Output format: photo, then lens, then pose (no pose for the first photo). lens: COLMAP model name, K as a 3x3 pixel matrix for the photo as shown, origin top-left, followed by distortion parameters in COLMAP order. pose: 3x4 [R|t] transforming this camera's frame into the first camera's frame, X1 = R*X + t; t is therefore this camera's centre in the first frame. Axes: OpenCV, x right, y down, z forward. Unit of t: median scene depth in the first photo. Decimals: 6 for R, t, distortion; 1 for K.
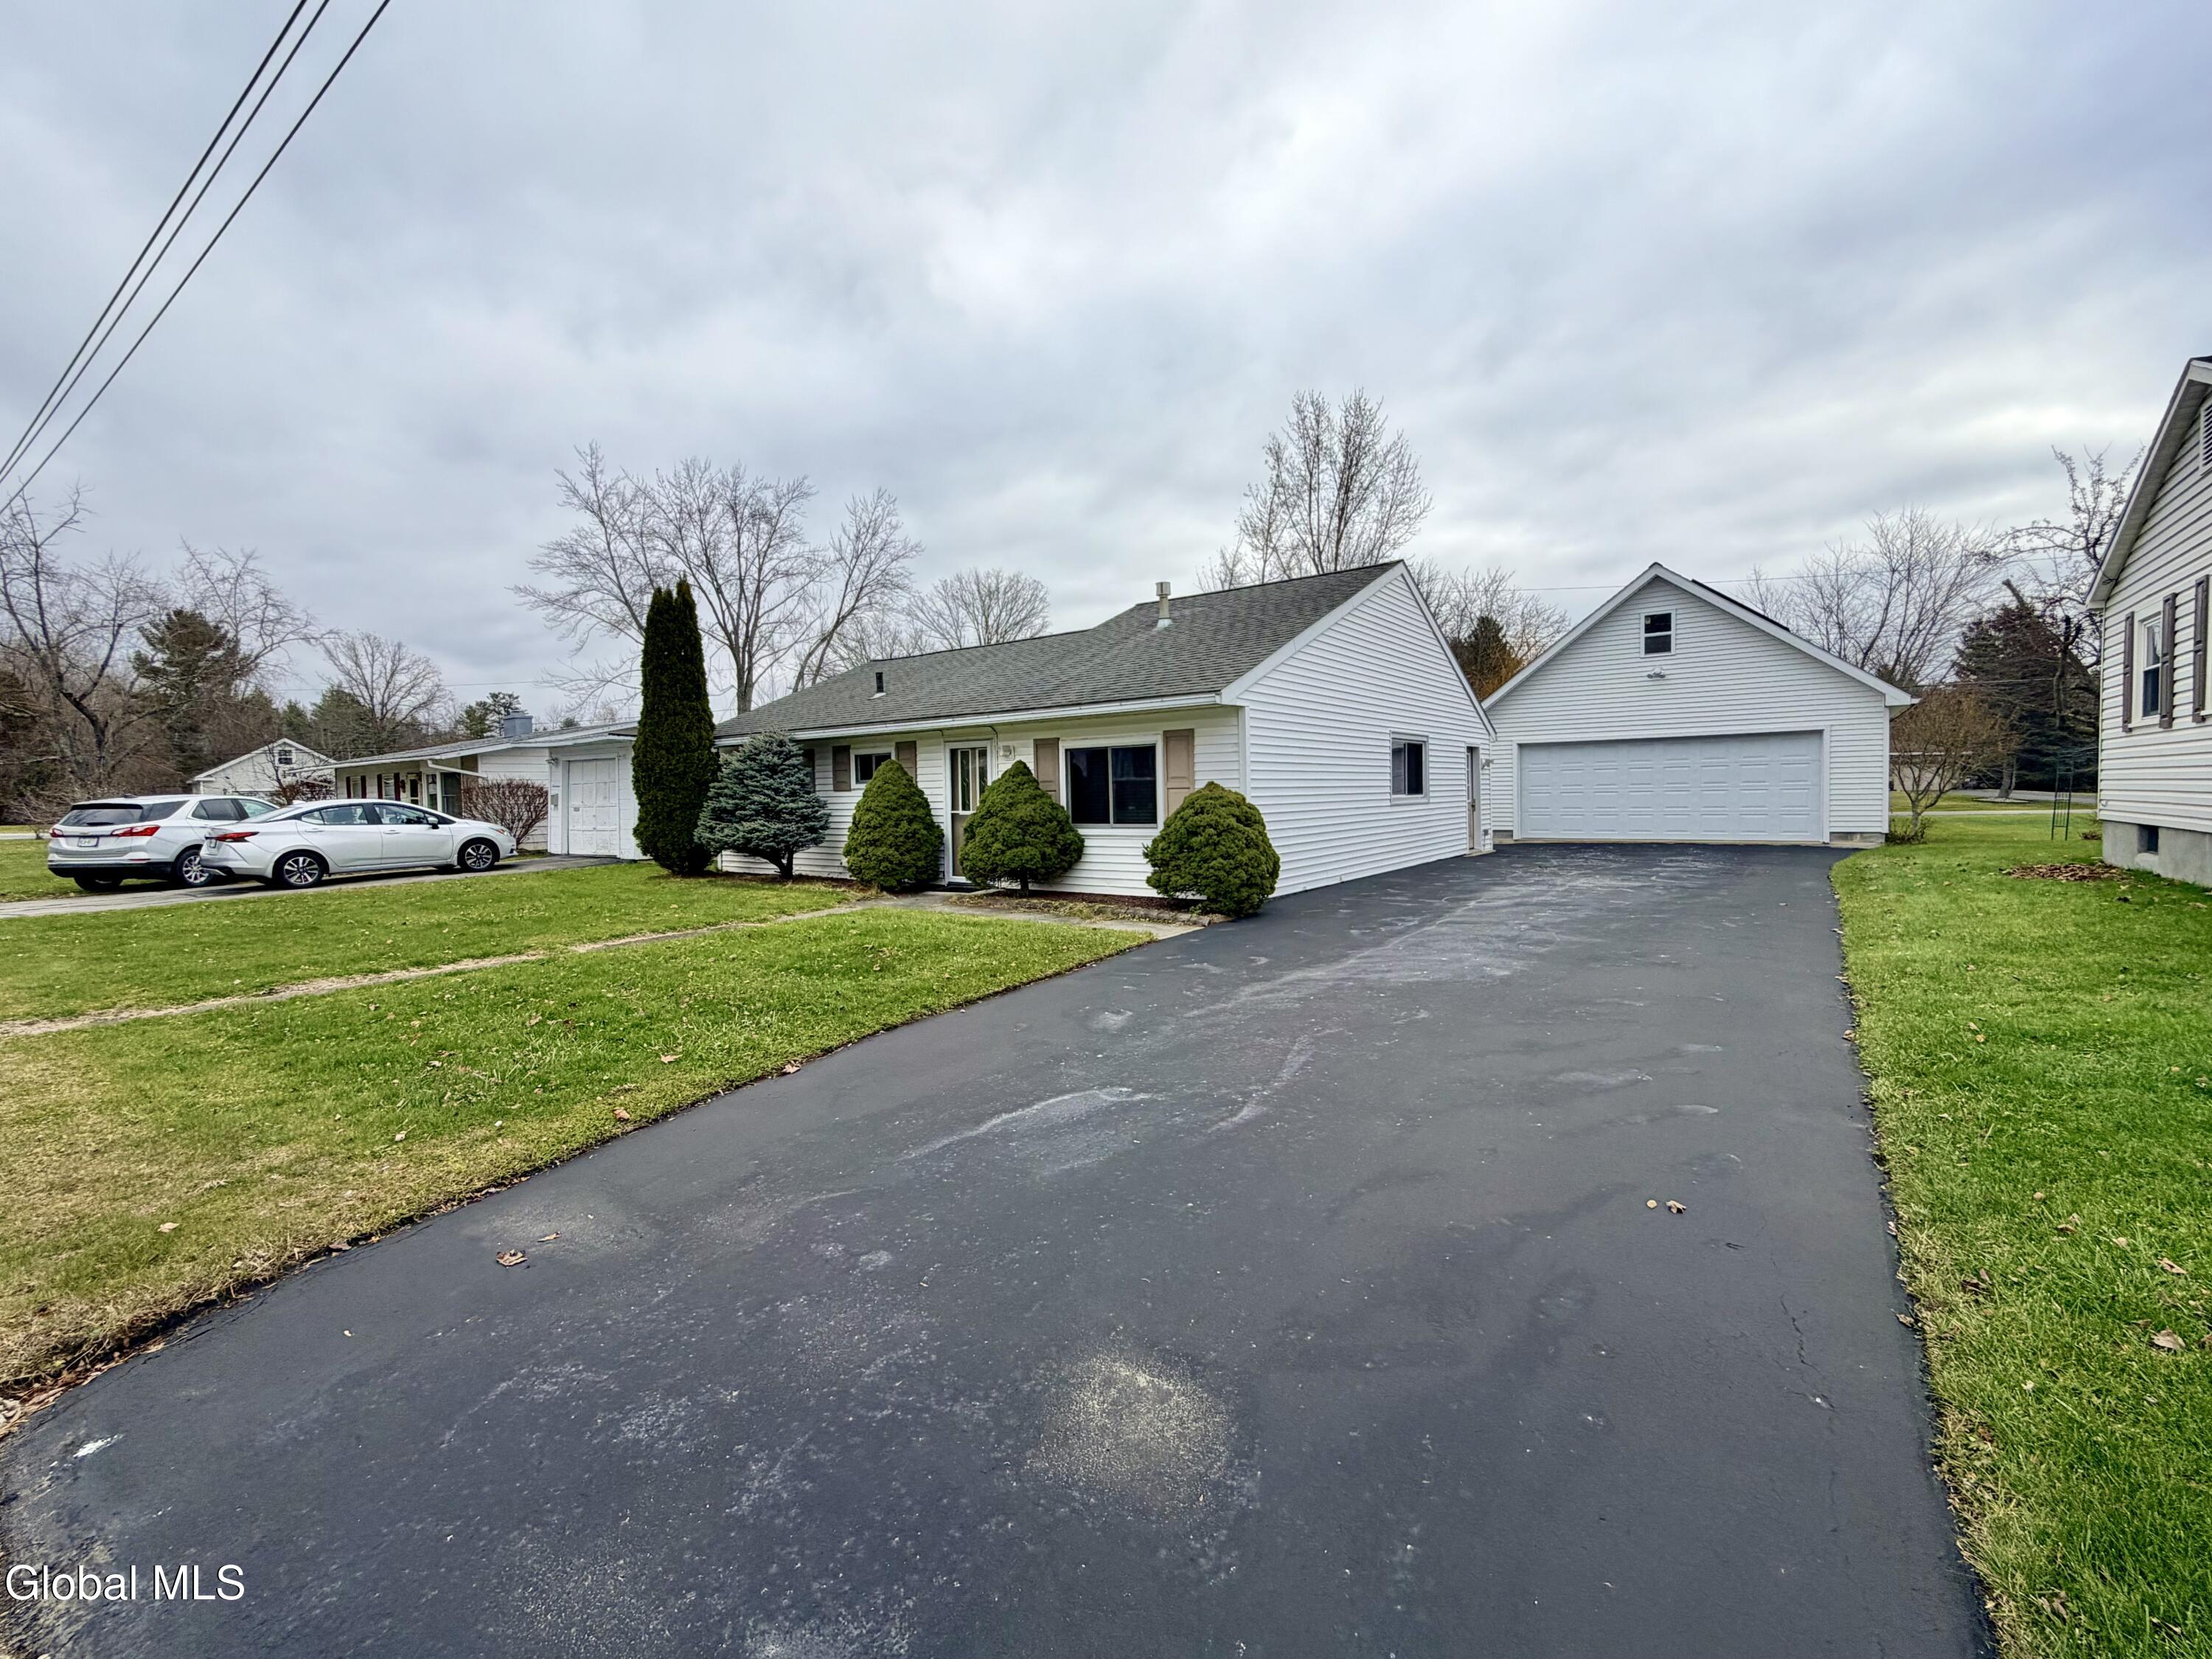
lens RADIAL K [[958.2, 0, 1103.8], [0, 958.2, 821.9], [0, 0, 1]] dist [-0.019585, 0.000249]
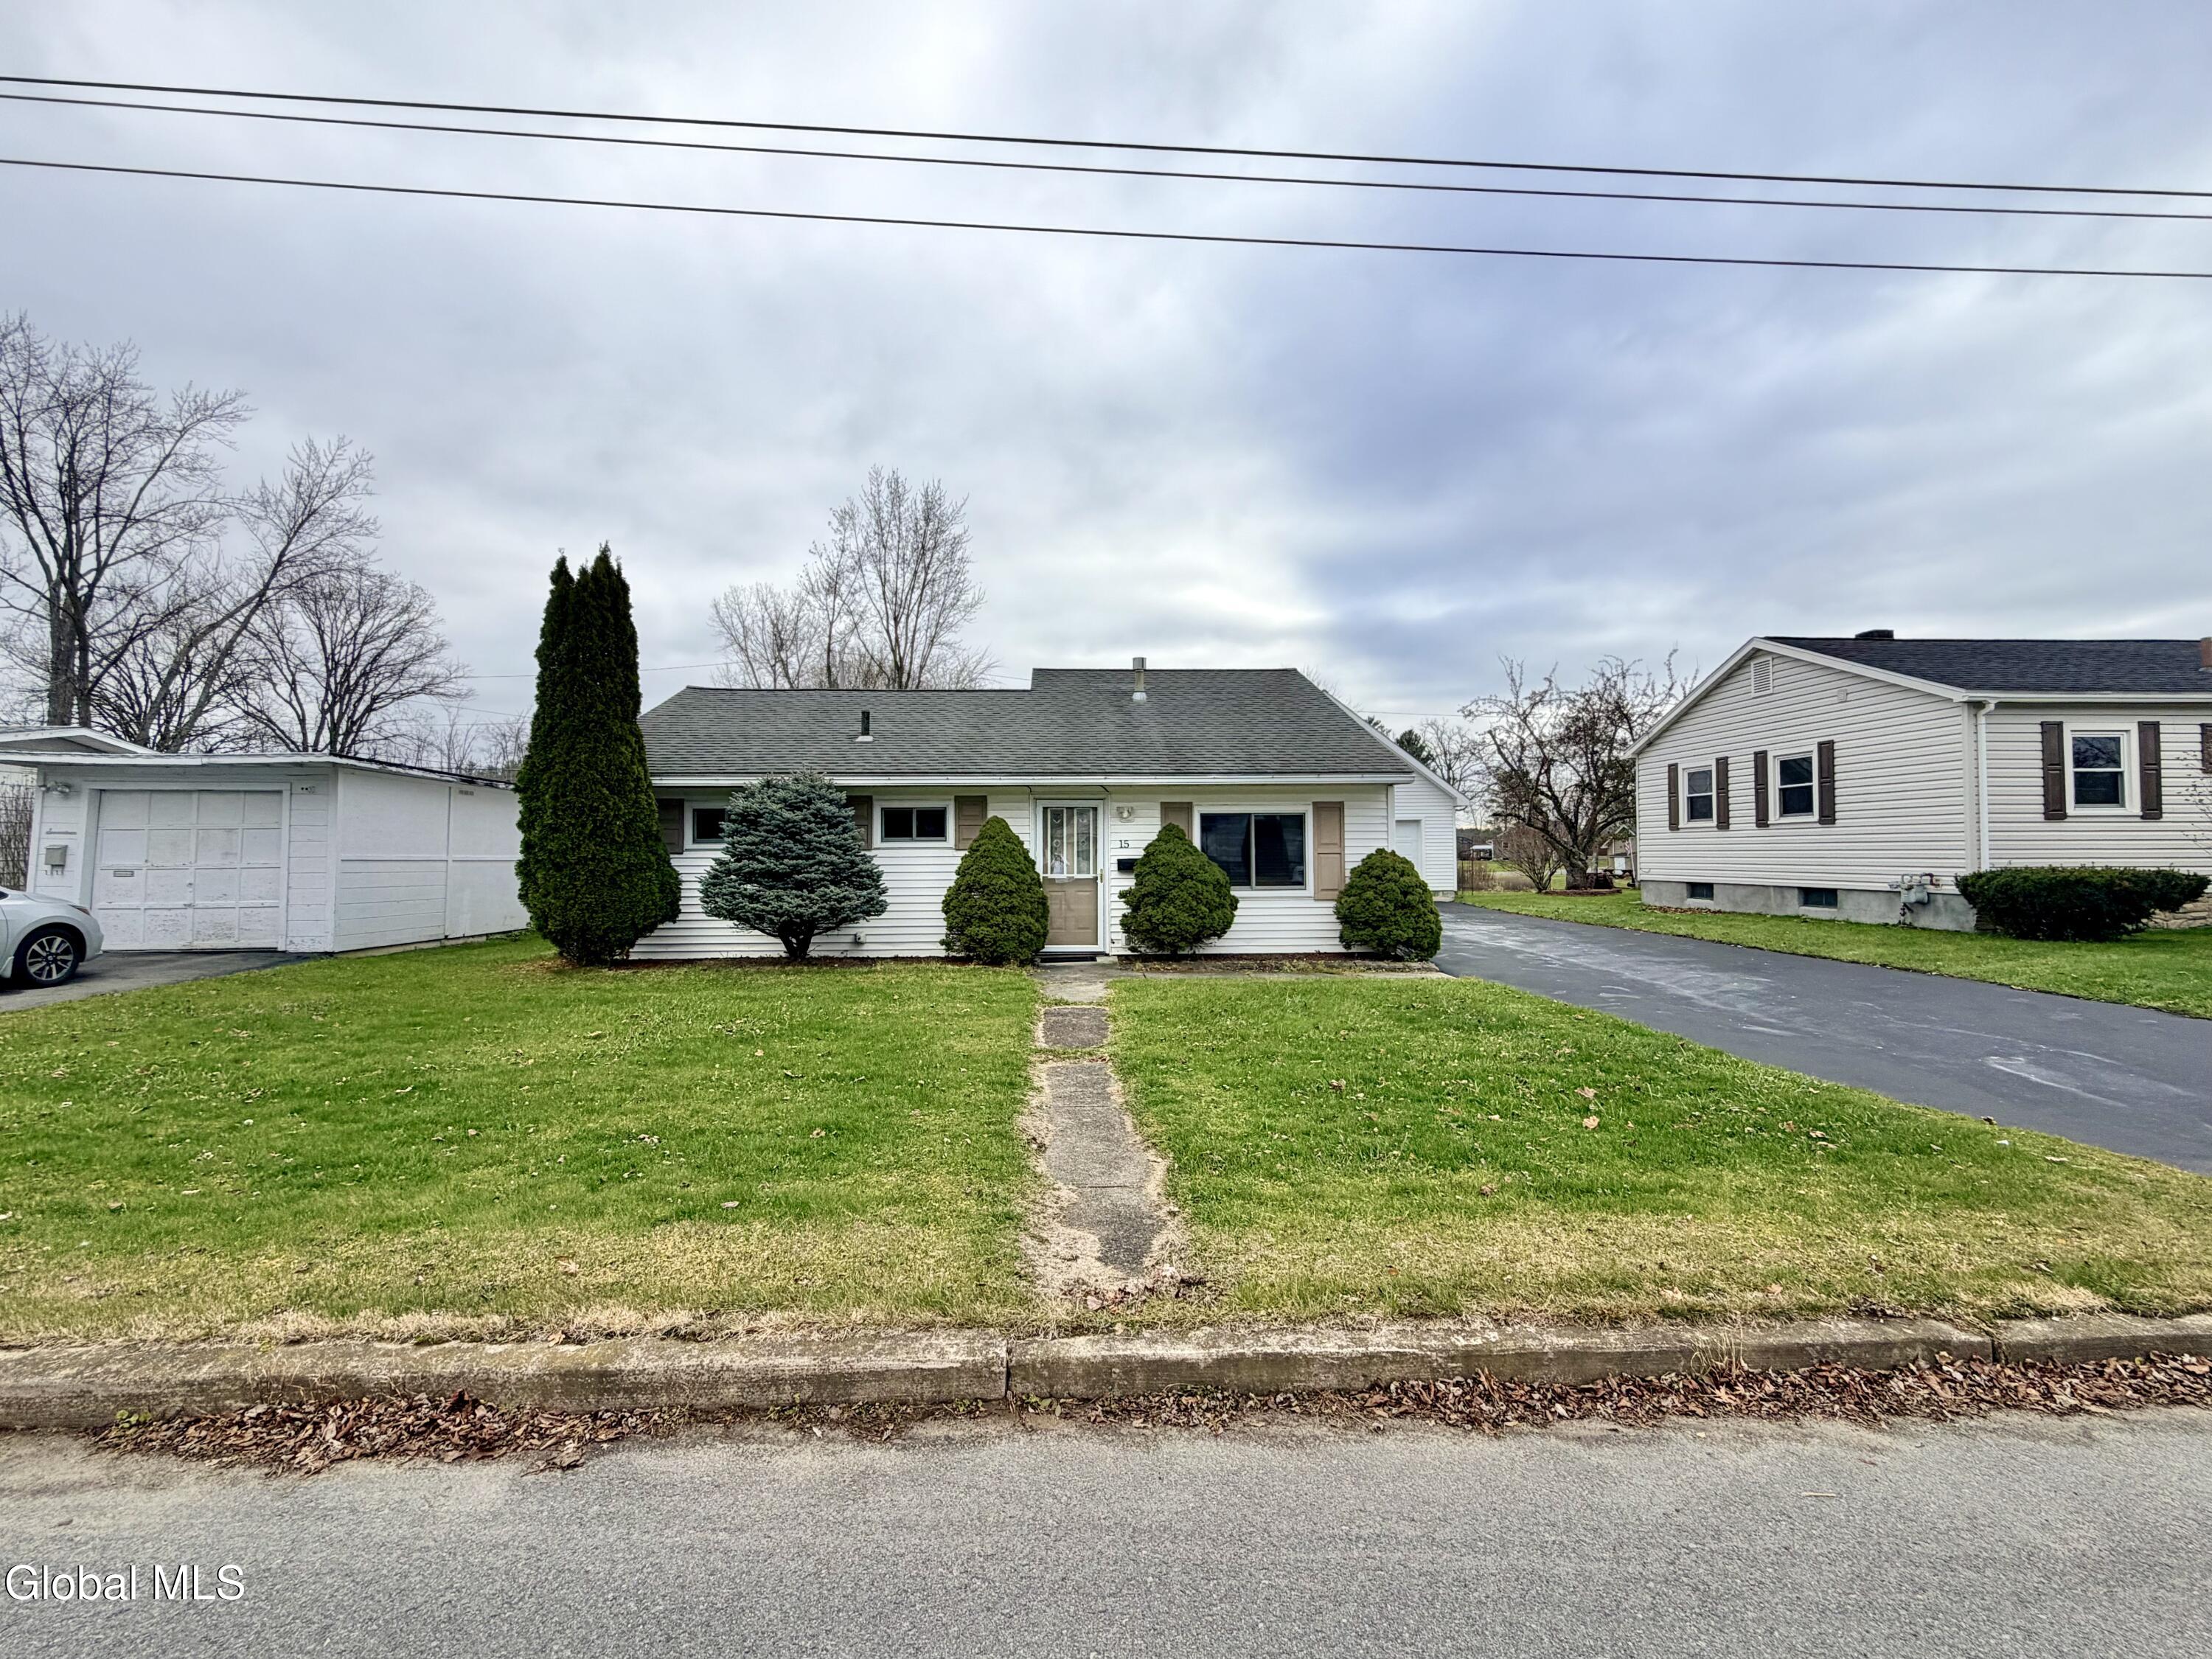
lens RADIAL K [[958.2, 0, 1117.7], [0, 958.2, 837.2], [0, 0, 1]] dist [-0.019585, 0.000249]
pose [[0.776530, 0.022159, 0.629691, -0.581574], [0.008584, 0.998917, -0.045739, -0.003739], [-0.630022, 0.040923, 0.775498, 0.201903]]
